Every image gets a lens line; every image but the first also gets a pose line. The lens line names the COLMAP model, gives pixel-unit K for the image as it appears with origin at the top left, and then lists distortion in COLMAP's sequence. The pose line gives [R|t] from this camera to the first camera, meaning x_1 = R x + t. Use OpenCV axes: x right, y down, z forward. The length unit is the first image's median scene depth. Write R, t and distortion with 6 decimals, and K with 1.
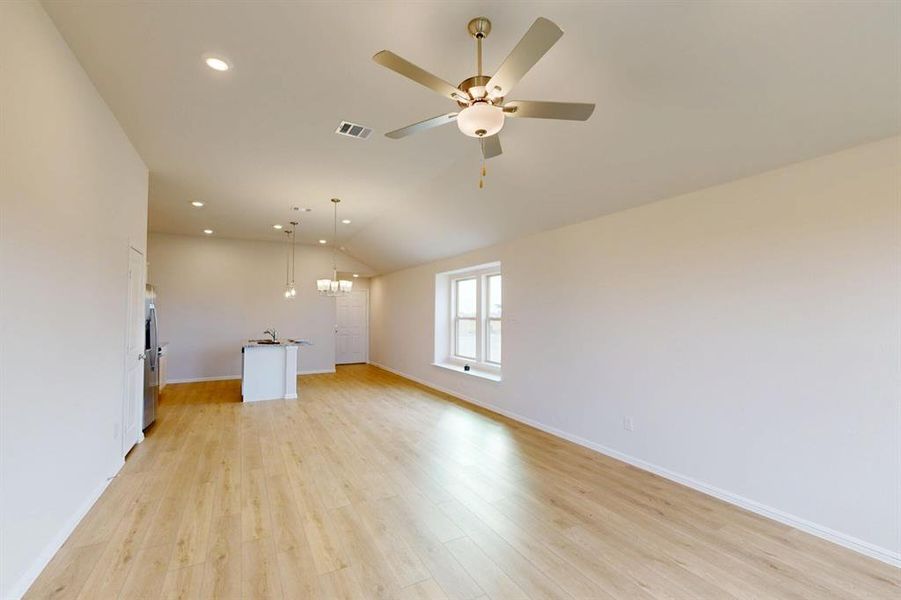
lens RADIAL K [[392.2, 0, 450.9], [0, 392.2, 302.3], [0, 0, 1]] dist [0.001704, -0.000167]
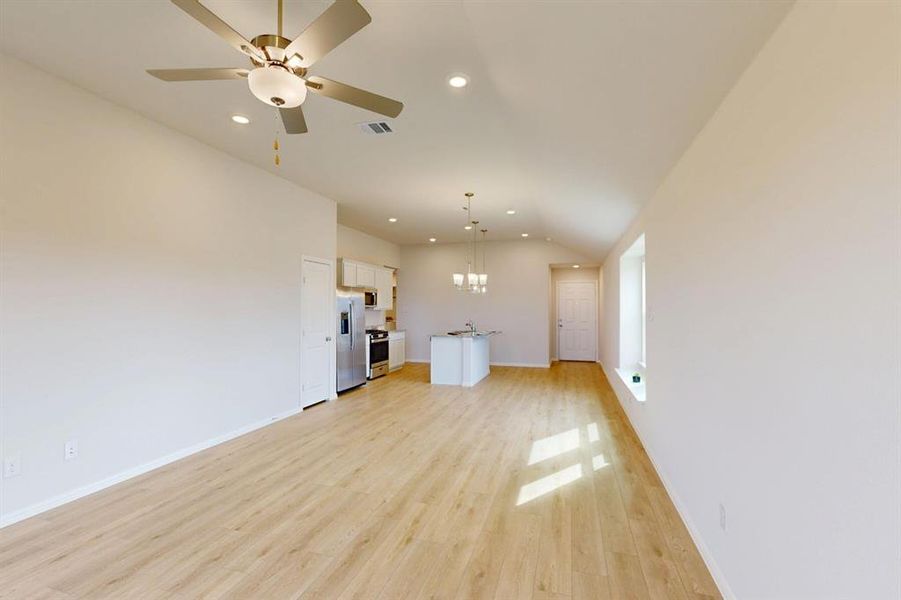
lens RADIAL K [[392.2, 0, 450.9], [0, 392.2, 302.3], [0, 0, 1]] dist [0.001704, -0.000167]
pose [[0.701405, -0.013886, -0.712628, 0.339914], [0.024869, 0.999678, 0.004999, 0.009360], [0.712329, -0.021228, 0.701525, 0.228249]]
